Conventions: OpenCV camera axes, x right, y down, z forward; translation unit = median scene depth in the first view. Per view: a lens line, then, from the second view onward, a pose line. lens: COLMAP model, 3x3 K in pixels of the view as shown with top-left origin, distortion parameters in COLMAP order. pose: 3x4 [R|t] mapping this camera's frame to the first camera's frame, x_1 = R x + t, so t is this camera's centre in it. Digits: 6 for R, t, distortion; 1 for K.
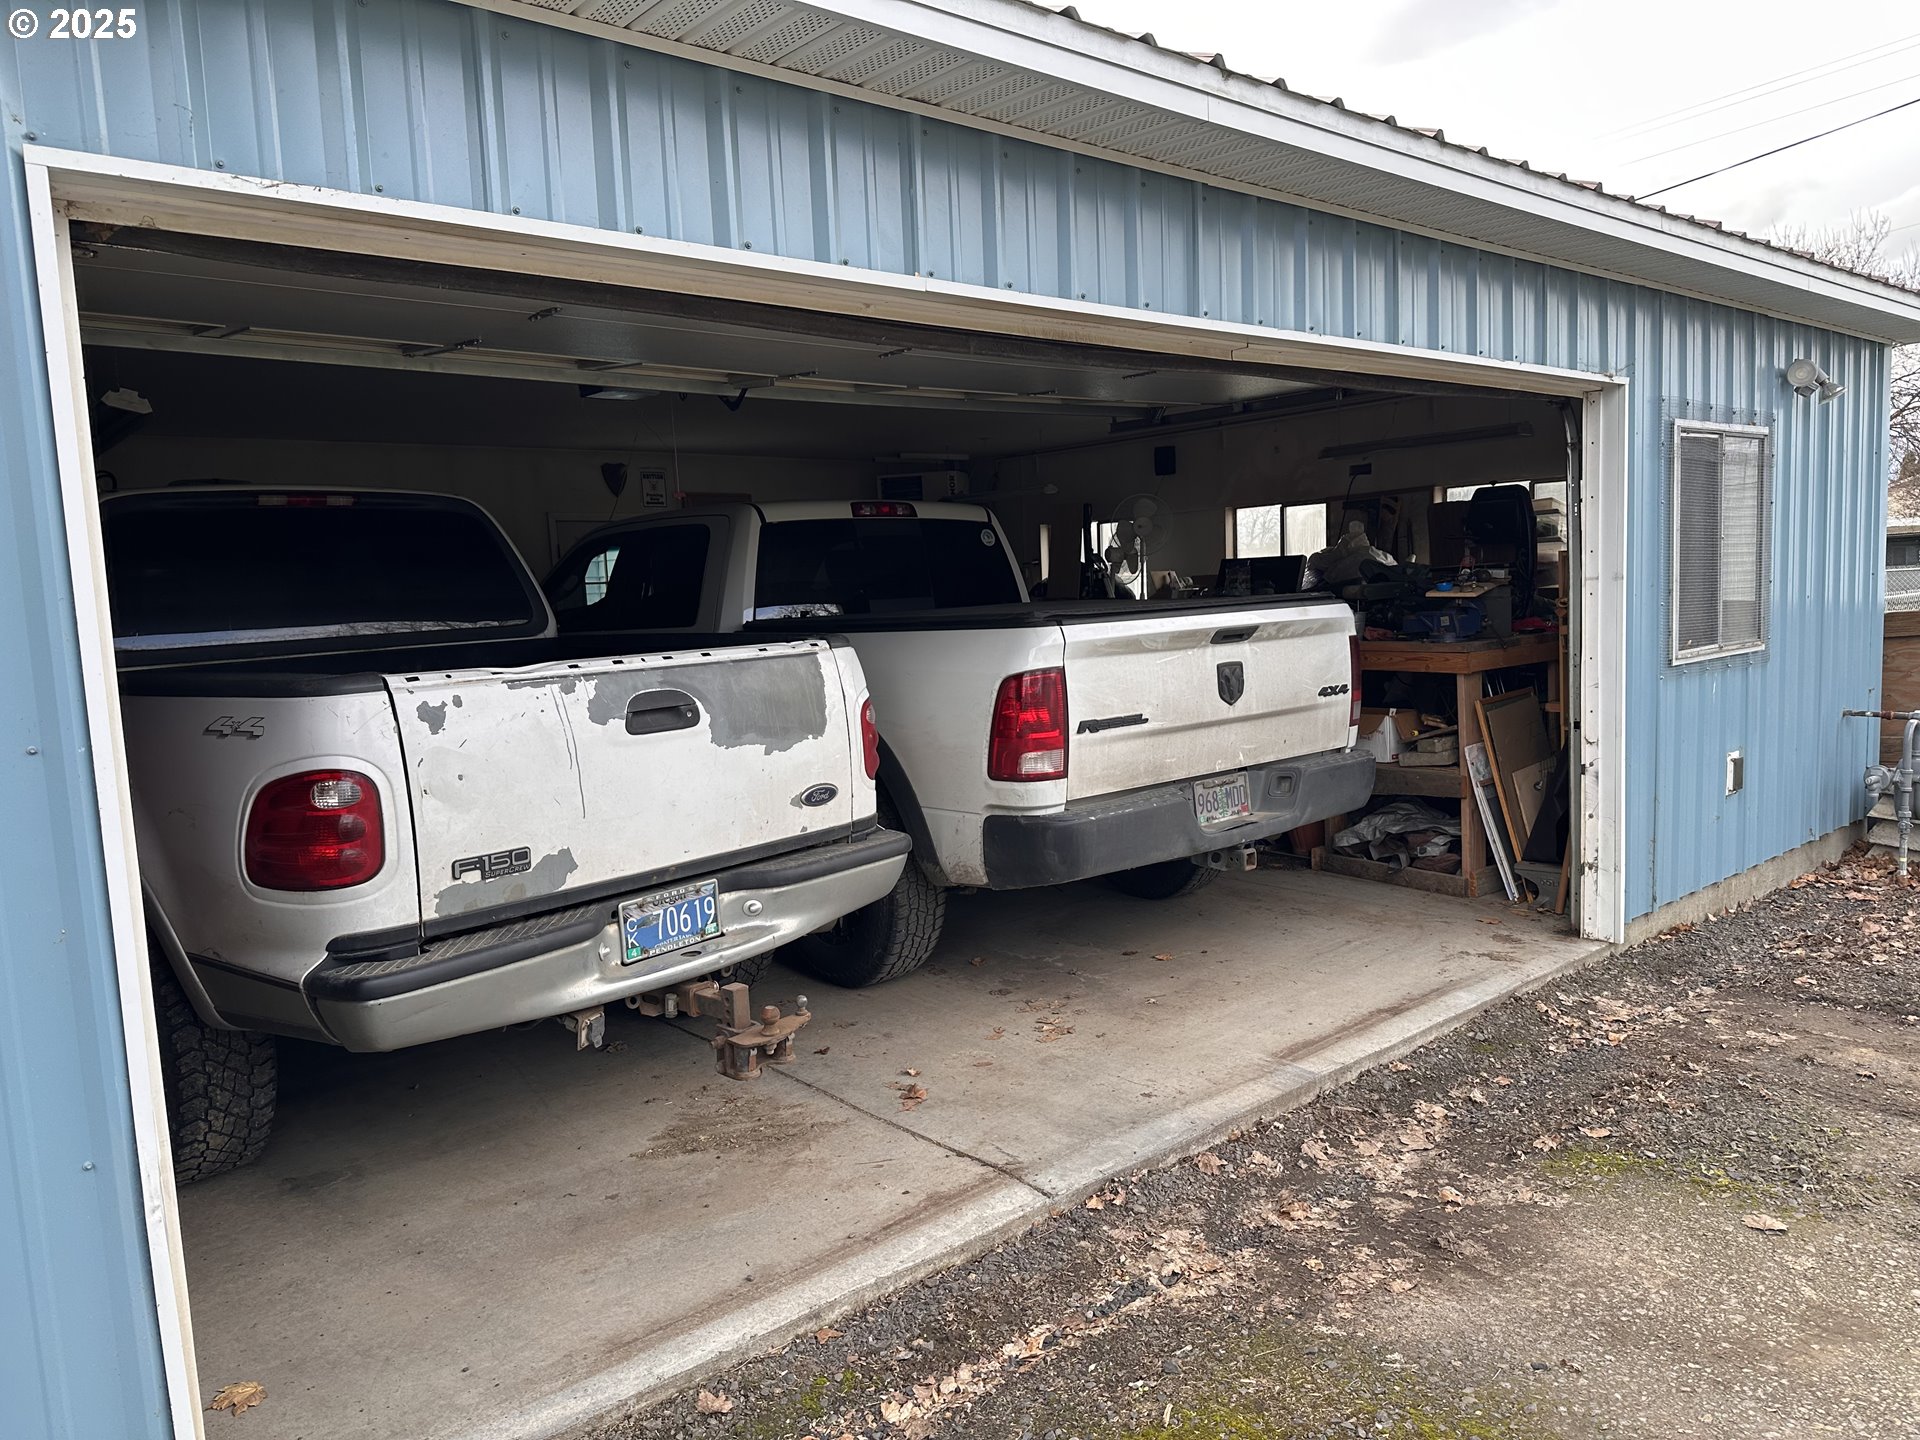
lens RADIAL K [[1344.6, 0, 960.0], [0, 1344.6, 720.0], [0, 0, 1]] dist [0.062299, -0.099558]
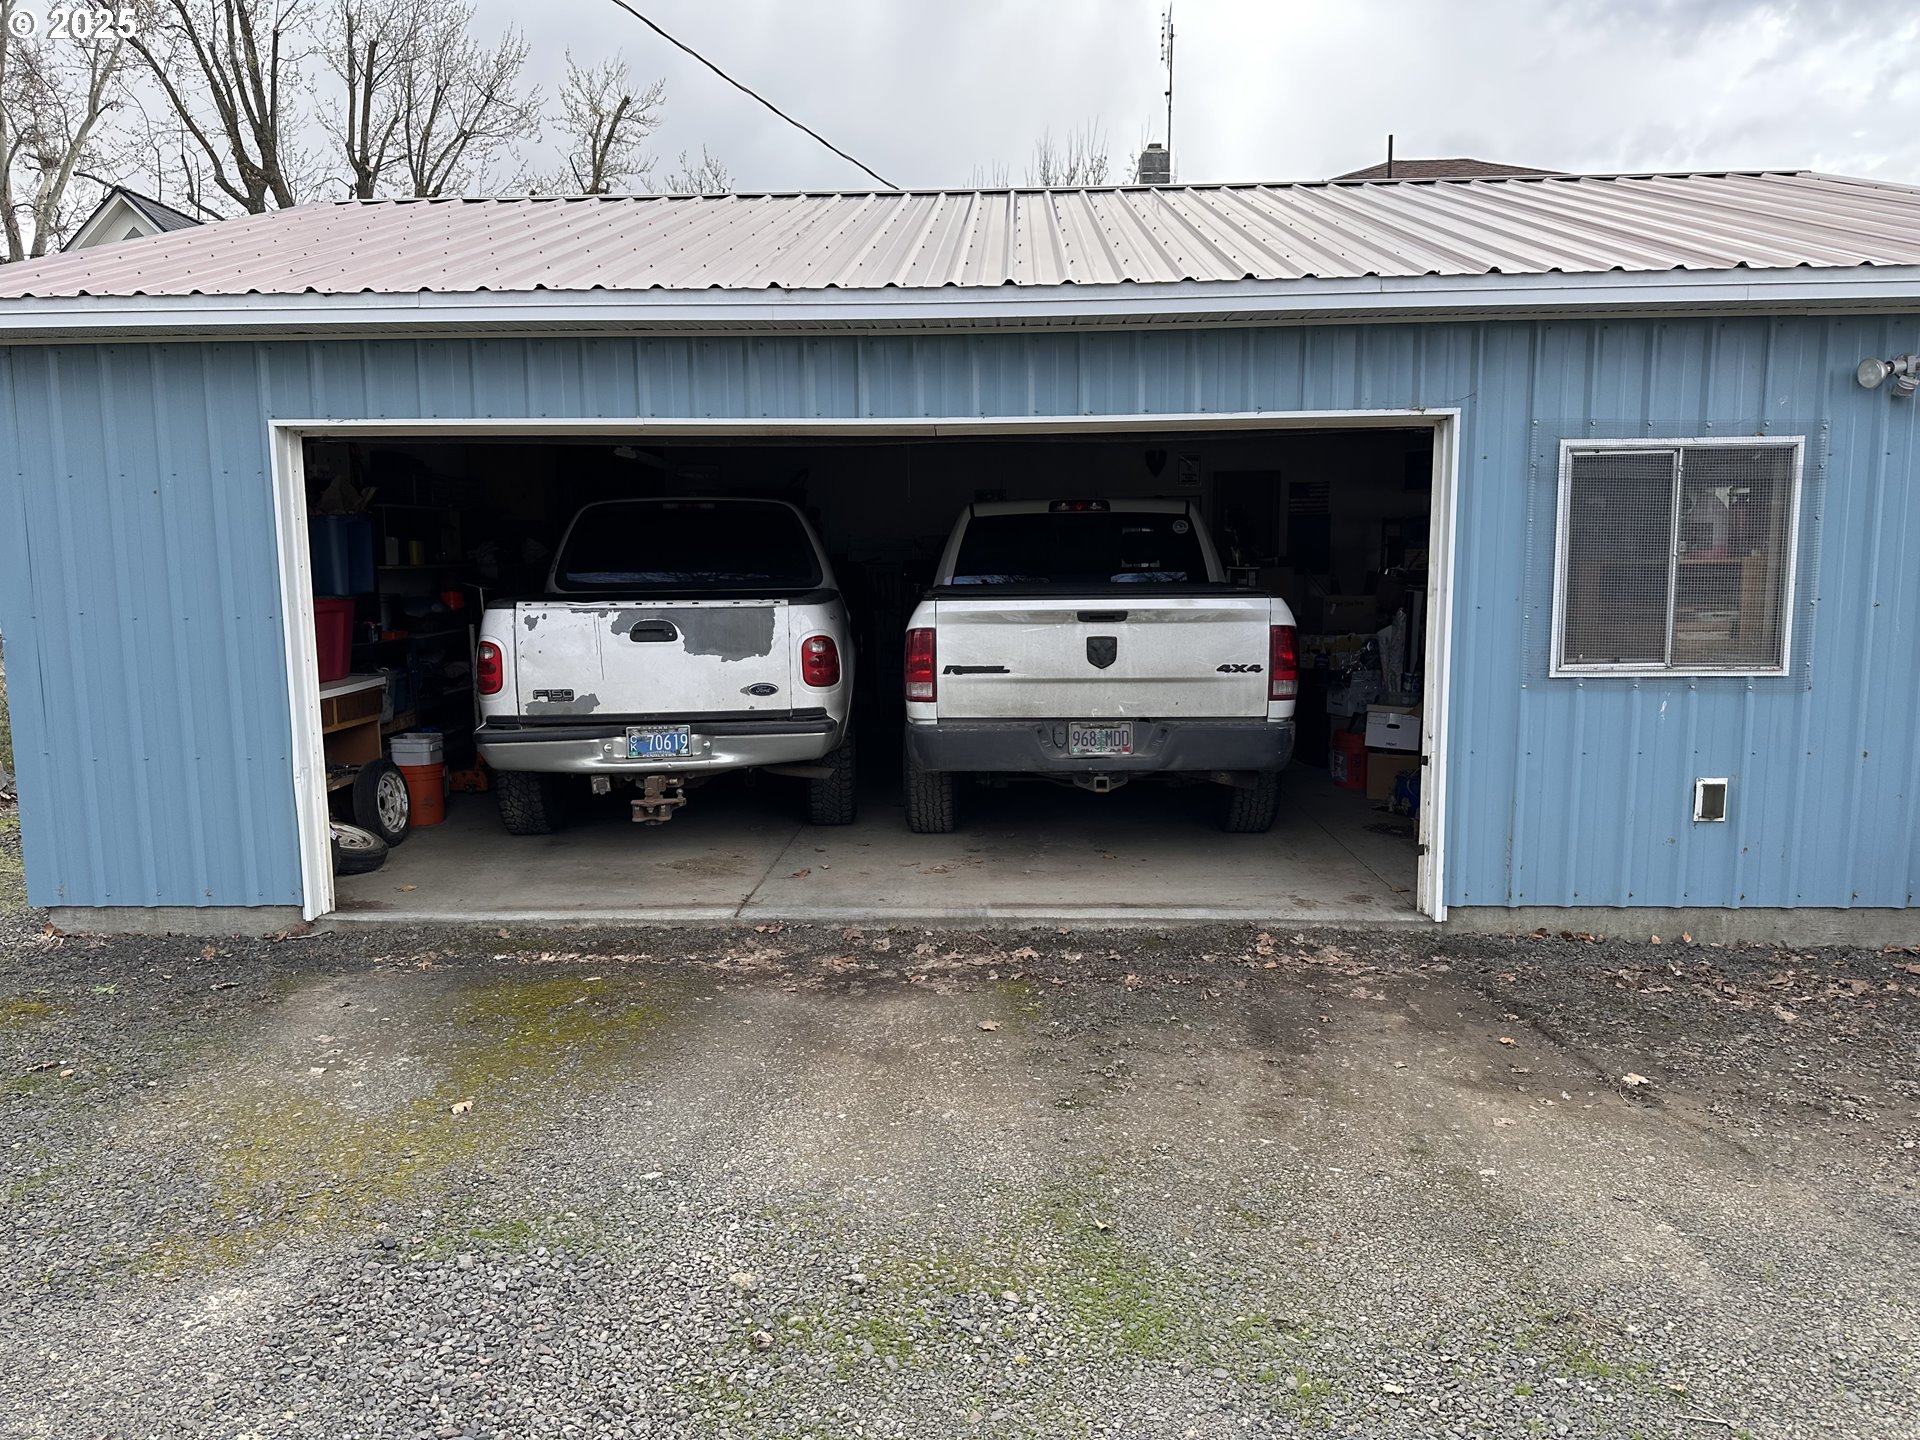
lens RADIAL K [[1352.6, 0, 960.0], [0, 1352.6, 720.0], [0, 0, 1]] dist [0.034313, -0.043475]
pose [[0.736754, 0.123970, -0.664699, 1.285555], [-0.094693, 0.992278, 0.080107, -0.070672], [0.669497, 0.003923, 0.742804, -0.124692]]
